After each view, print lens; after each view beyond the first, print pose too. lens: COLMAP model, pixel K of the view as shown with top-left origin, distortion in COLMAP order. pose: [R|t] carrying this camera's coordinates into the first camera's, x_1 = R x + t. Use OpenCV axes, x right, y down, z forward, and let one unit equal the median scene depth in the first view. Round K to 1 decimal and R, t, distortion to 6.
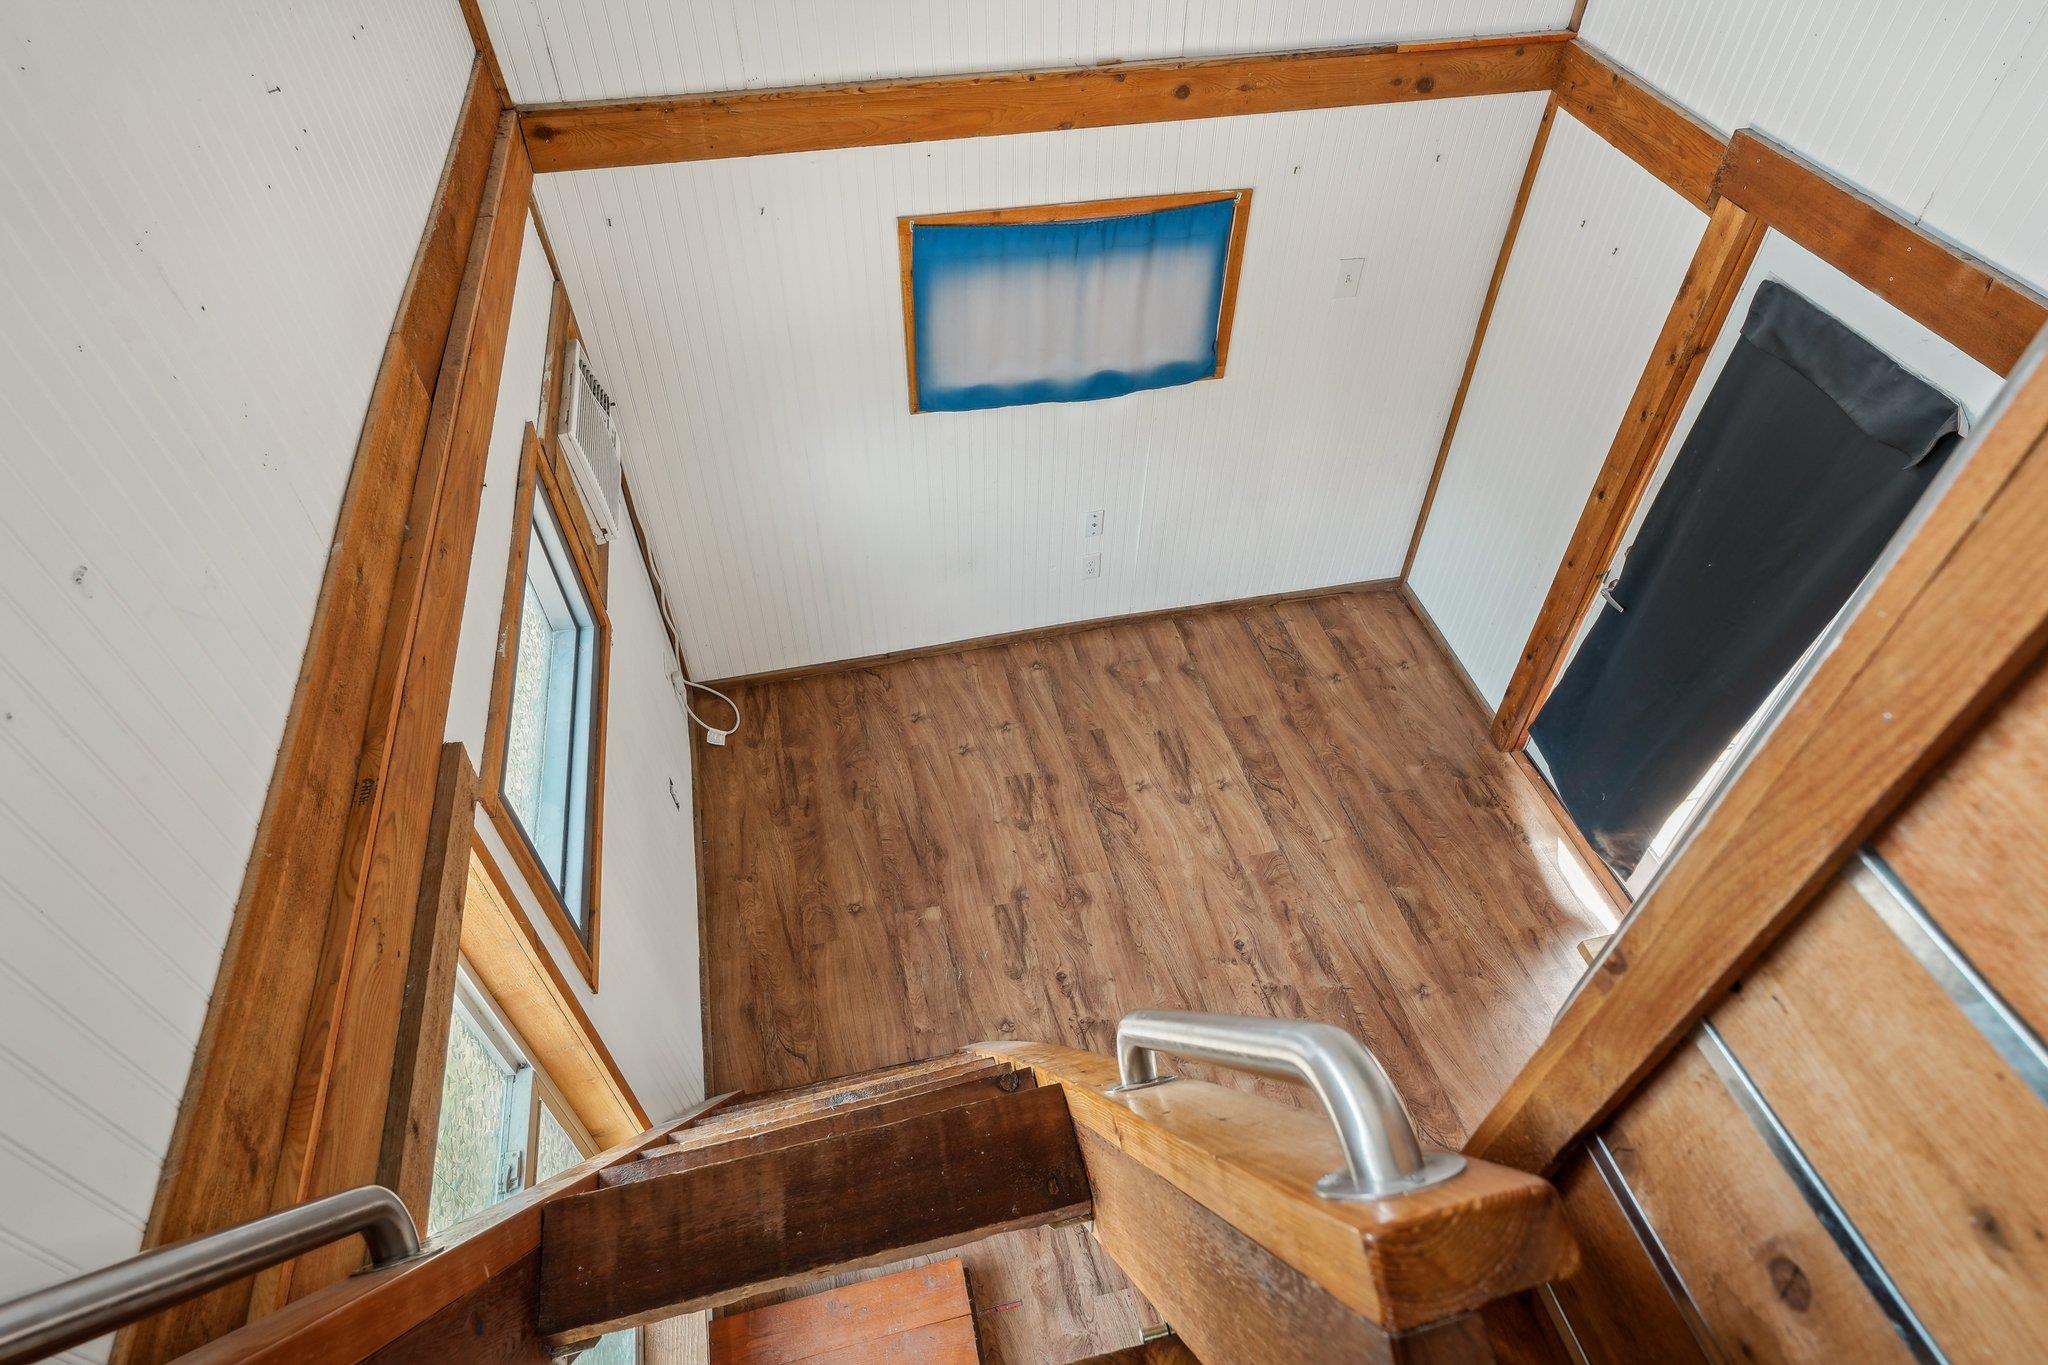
lens RADIAL K [[1169.4, 0, 992.5], [0, 1169.4, 673.3], [0, 0, 1]] dist [0.021206, 0.002455]
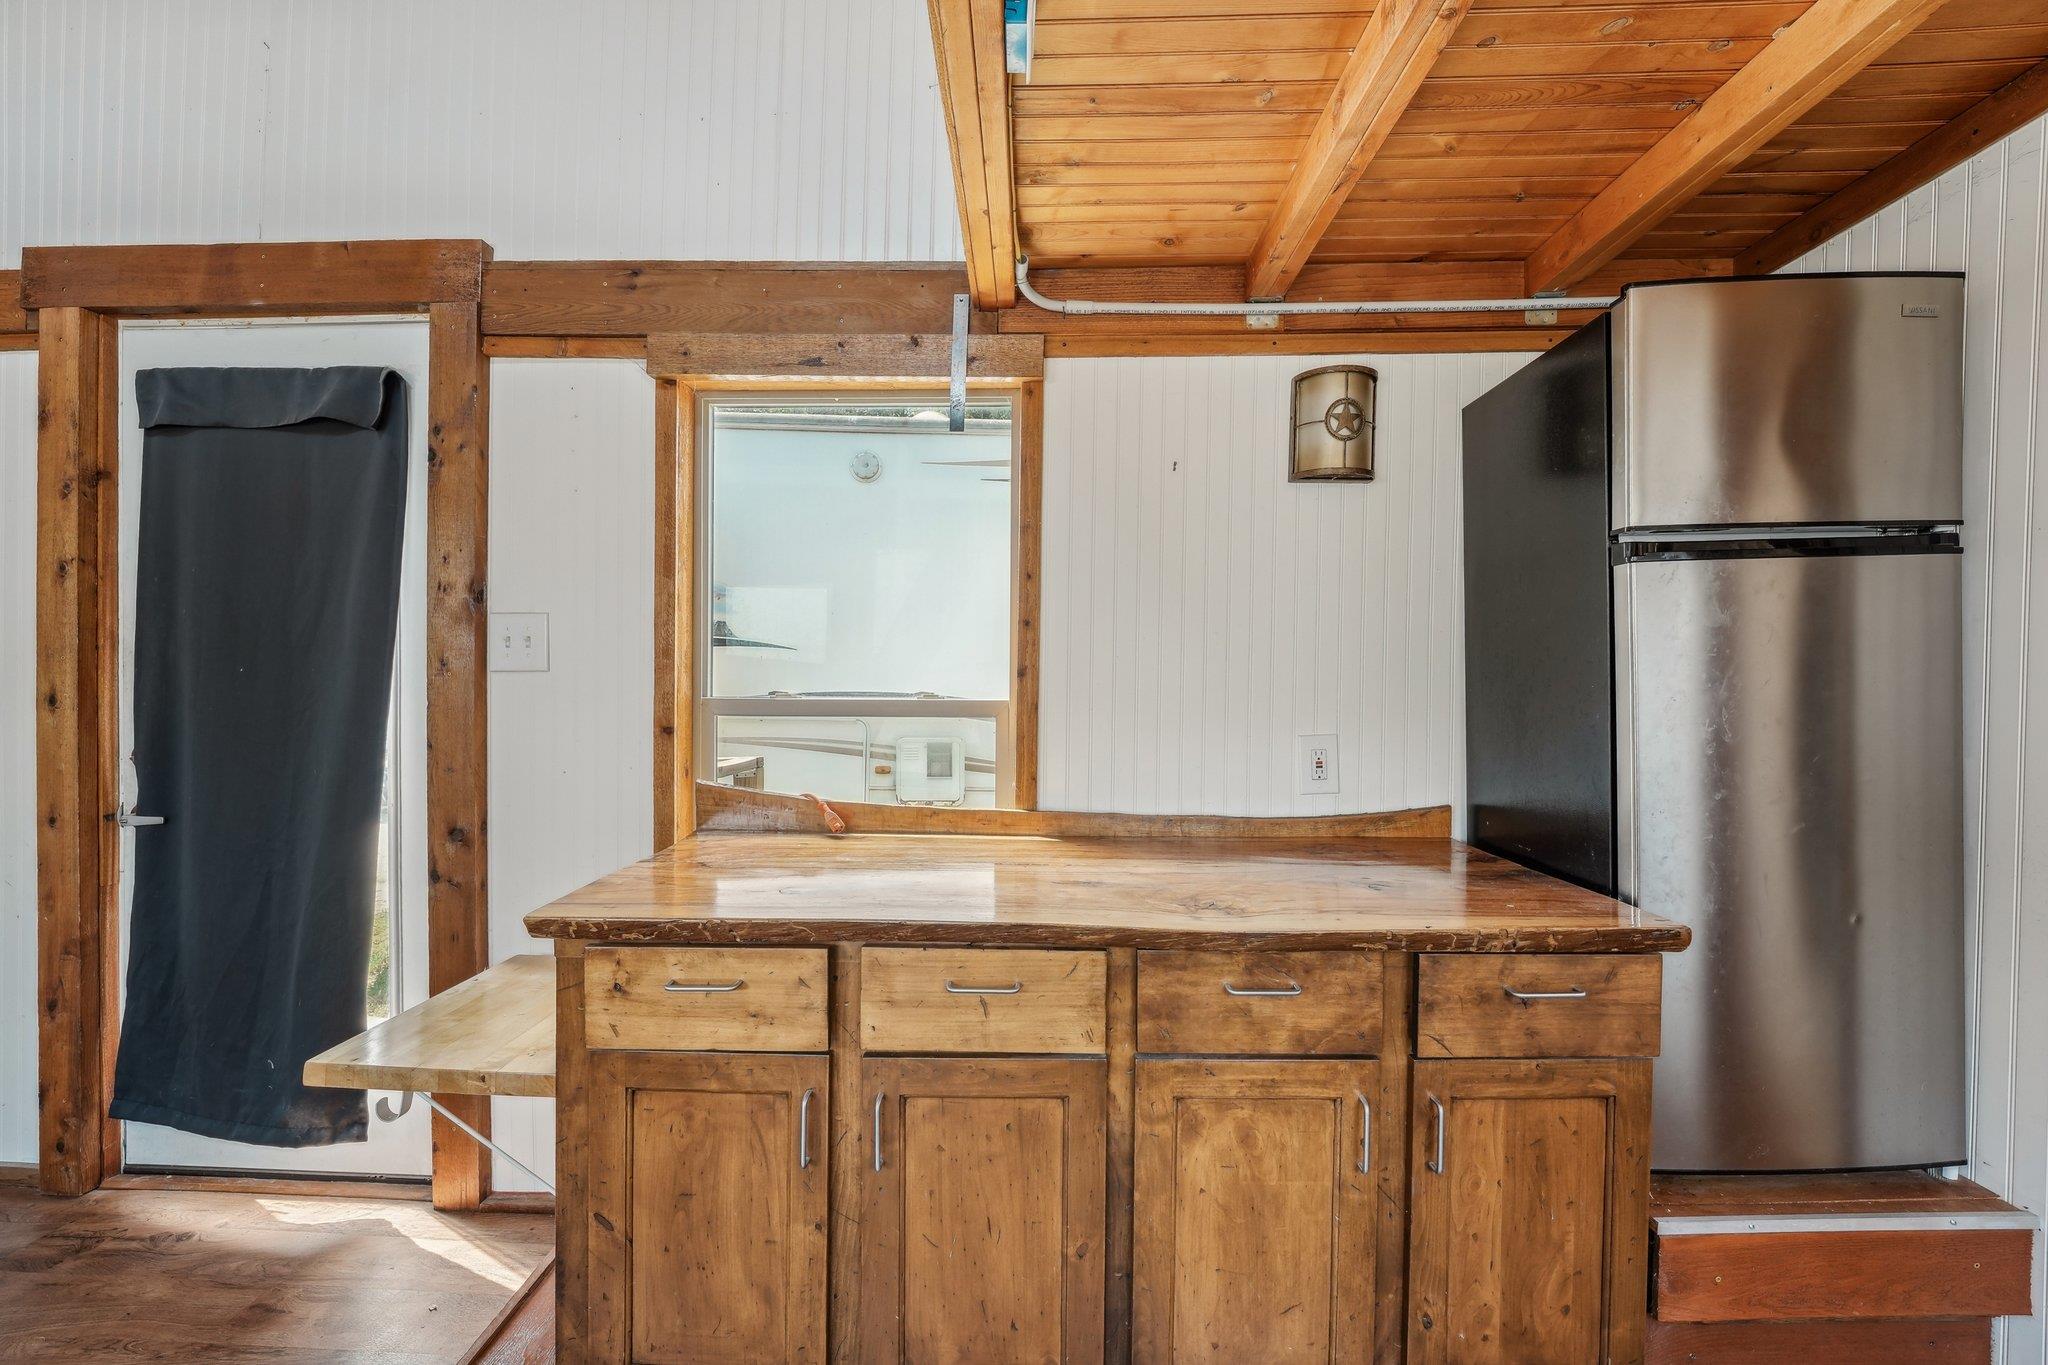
lens RADIAL K [[825.0, 0, 1043.7], [0, 825.0, 682.5], [0, 0, 1]] dist [-0.030791, 0.003585]
pose [[0.231263, 0.019842, 0.972689, 0.169848], [0.694940, 0.696321, -0.179431, 0.363026], [-0.680864, 0.717456, 0.147245, 0.479731]]
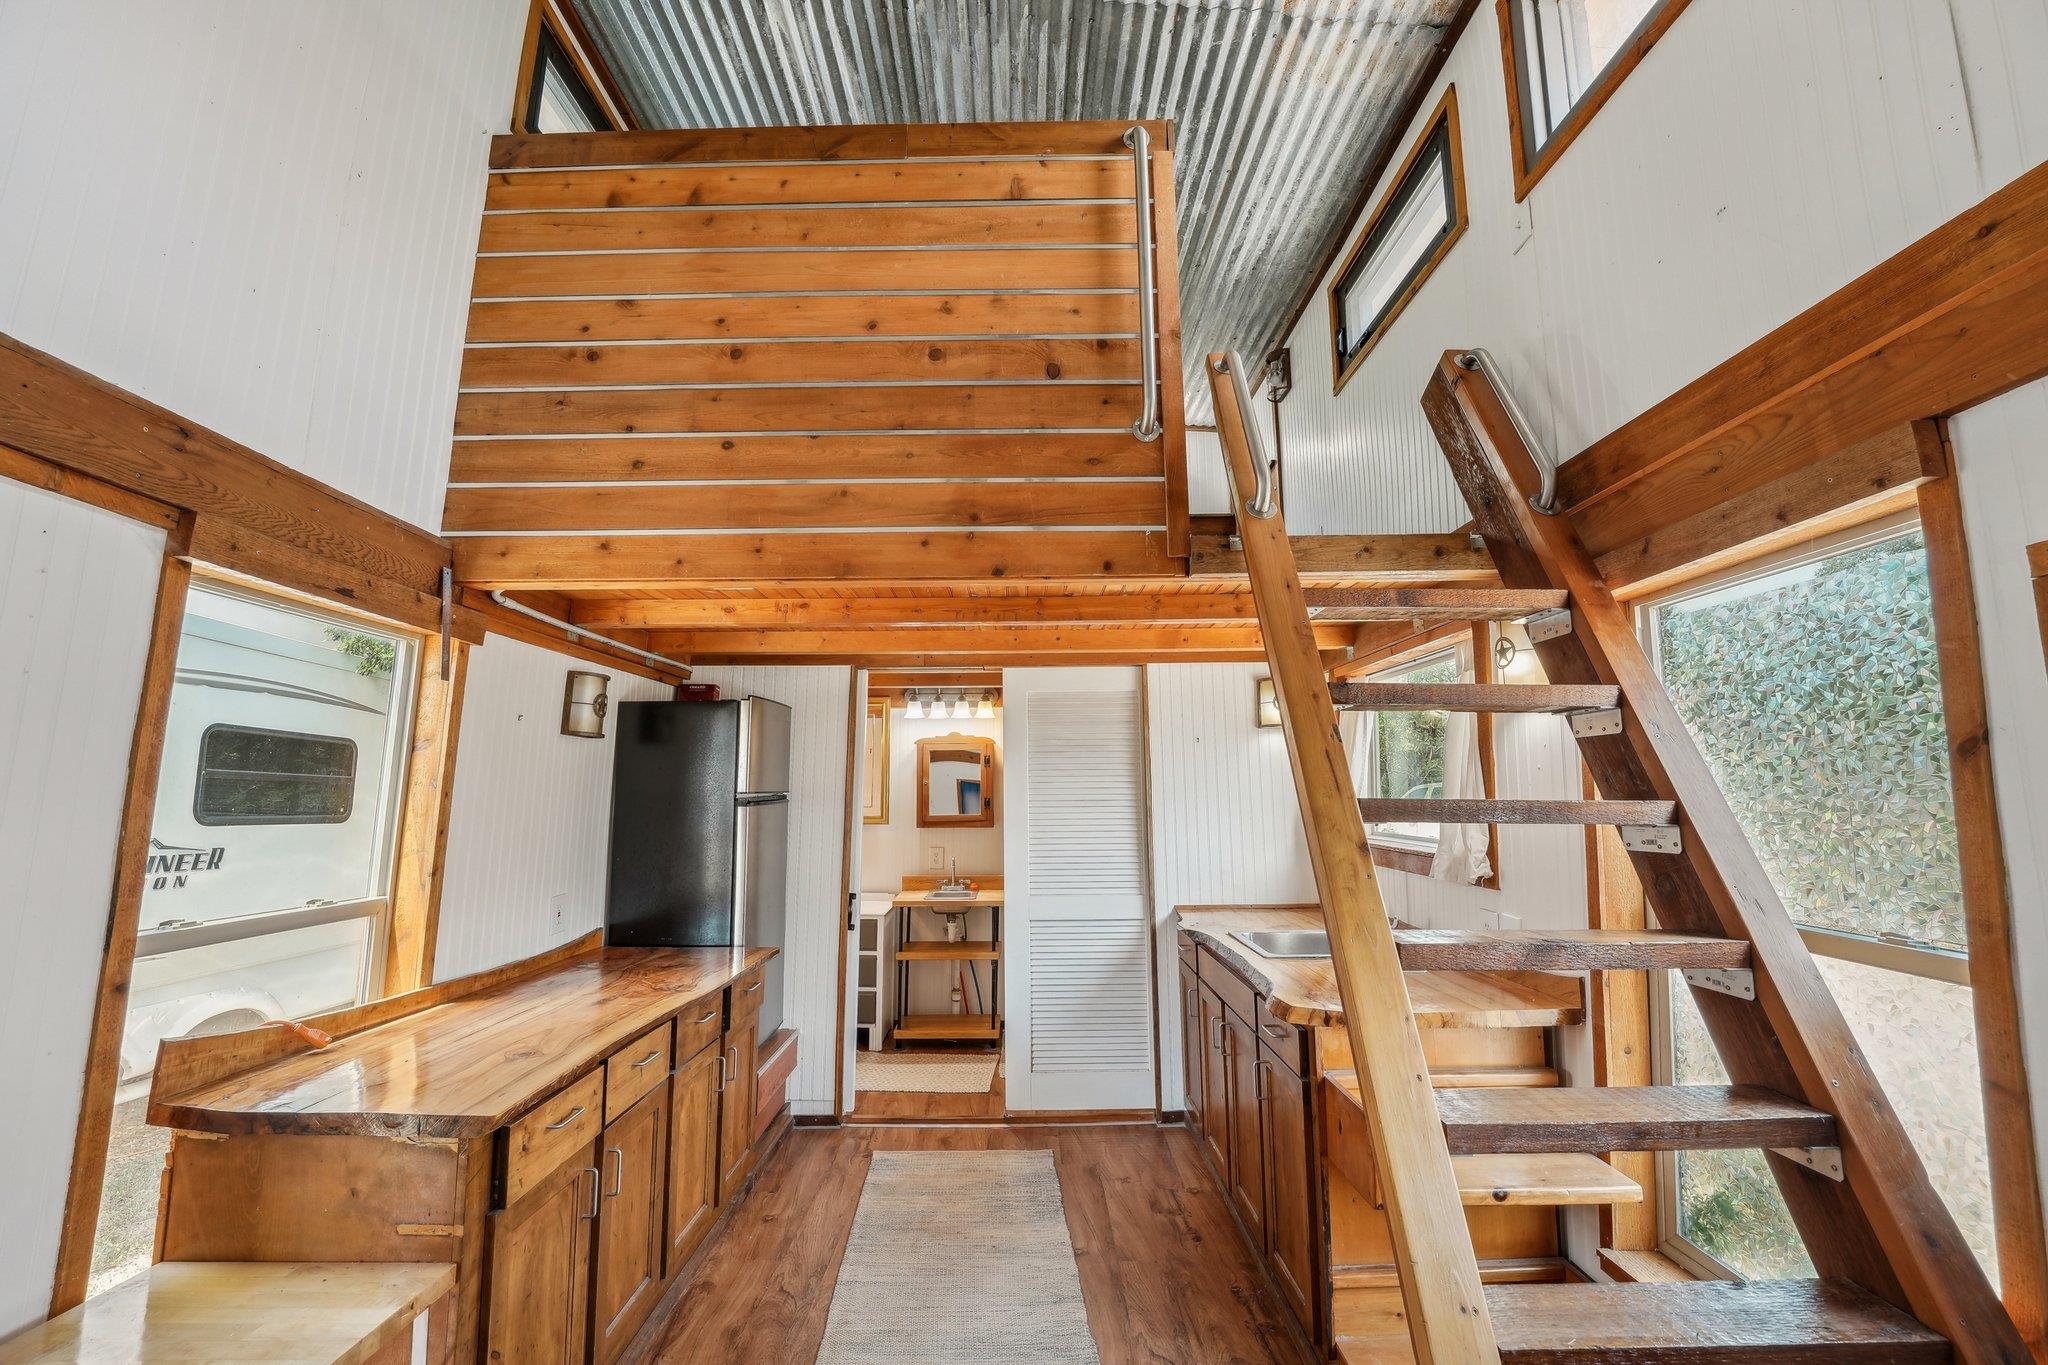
lens RADIAL K [[825.0, 0, 1022.1], [0, 825.0, 680.4], [0, 0, 1]] dist [-0.030791, 0.003585]
pose [[-0.974830, 0.042815, 0.218800, 0.083599], [0.168360, 0.784721, 0.596547, -0.140245], [-0.146156, 0.618369, -0.772178, 0.872578]]
